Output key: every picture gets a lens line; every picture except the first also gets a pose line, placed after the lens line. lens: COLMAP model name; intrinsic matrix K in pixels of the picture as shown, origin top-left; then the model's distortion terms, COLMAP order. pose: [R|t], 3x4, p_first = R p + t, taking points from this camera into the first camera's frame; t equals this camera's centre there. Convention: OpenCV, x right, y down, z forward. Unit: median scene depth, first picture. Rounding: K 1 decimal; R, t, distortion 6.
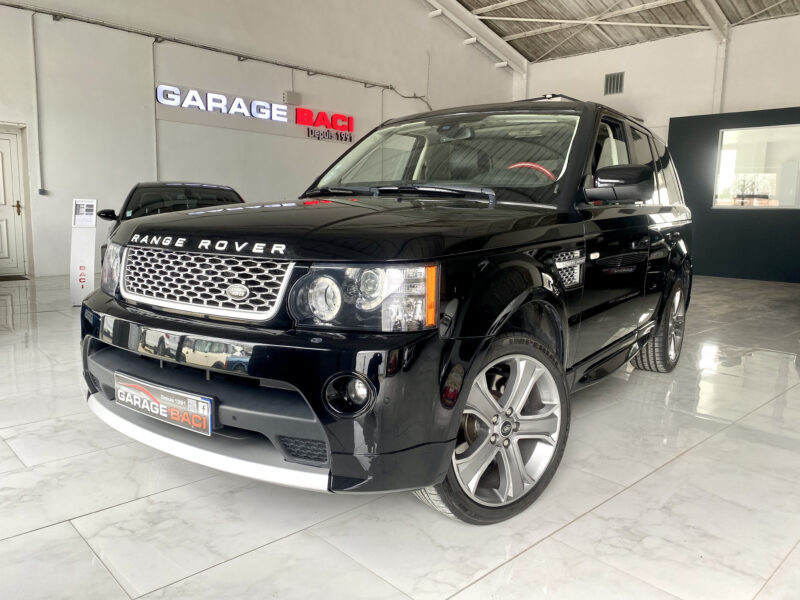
lens RADIAL K [[621.7, 0, 398.0], [0, 621.7, 295.6], [0, 0, 1]] dist [0.017437, -0.016420]
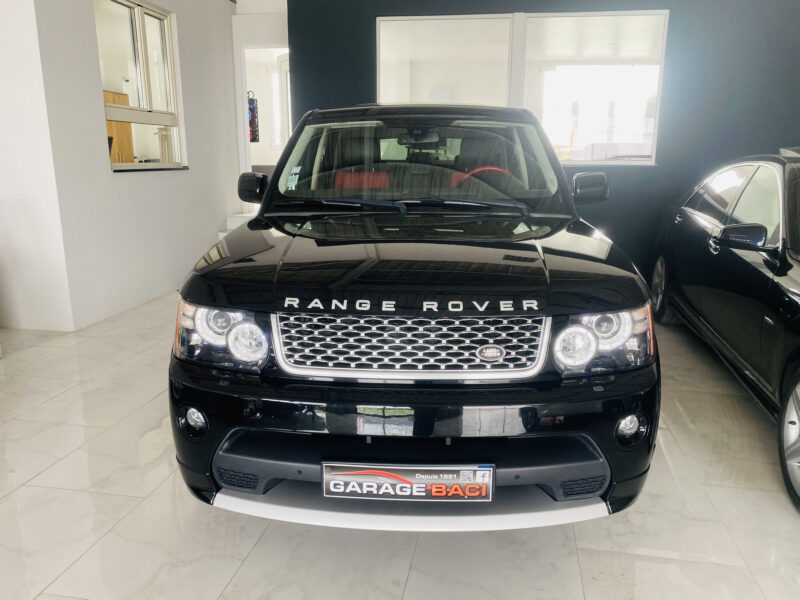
lens RADIAL K [[621.7, 0, 397.5], [0, 621.7, 292.2], [0, 0, 1]] dist [0.017437, -0.016420]
pose [[0.845186, -0.138239, 0.516286, -0.868783], [0.089630, 0.988952, 0.118070, -0.228089], [-0.526904, -0.053516, 0.848238, 0.246336]]
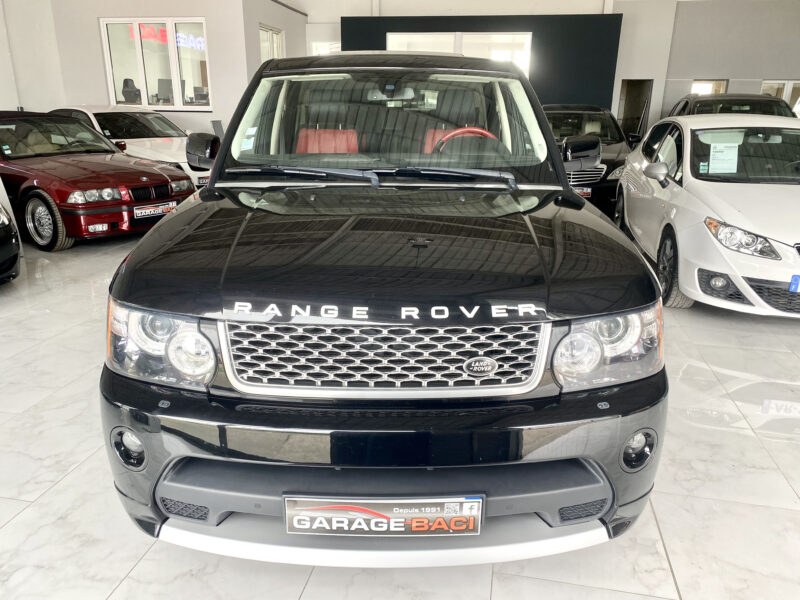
lens RADIAL K [[621.7, 0, 398.3], [0, 621.7, 305.6], [0, 0, 1]] dist [0.017437, -0.016420]
pose [[0.817819, -0.196548, 0.540871, -0.777863], [0.086567, 0.971190, 0.222029, -0.278769], [-0.568928, -0.134758, 0.811271, 0.391305]]
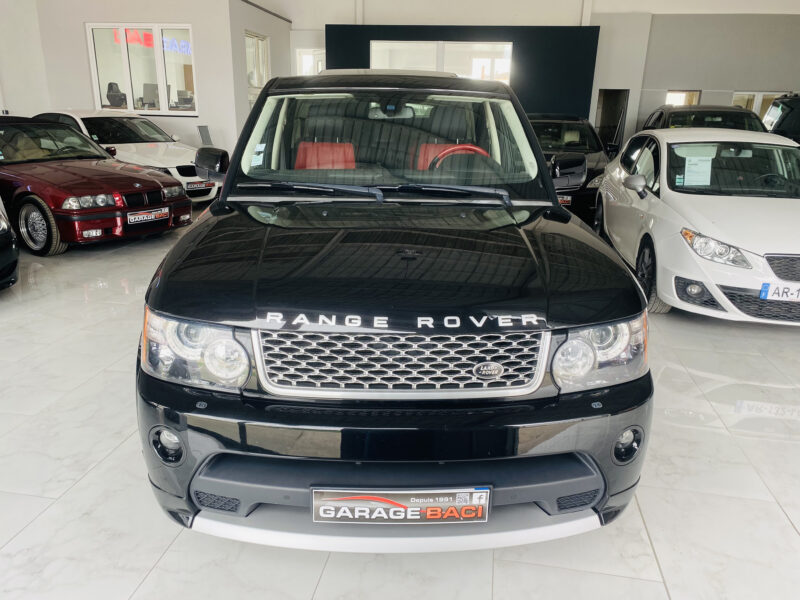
lens RADIAL K [[621.7, 0, 394.6], [0, 621.7, 301.9], [0, 0, 1]] dist [0.017437, -0.016420]
pose [[0.801505, -0.190154, 0.566949, -0.872951], [0.078598, 0.973369, 0.215351, -0.315901], [-0.592800, -0.128044, 0.795105, 0.350224]]
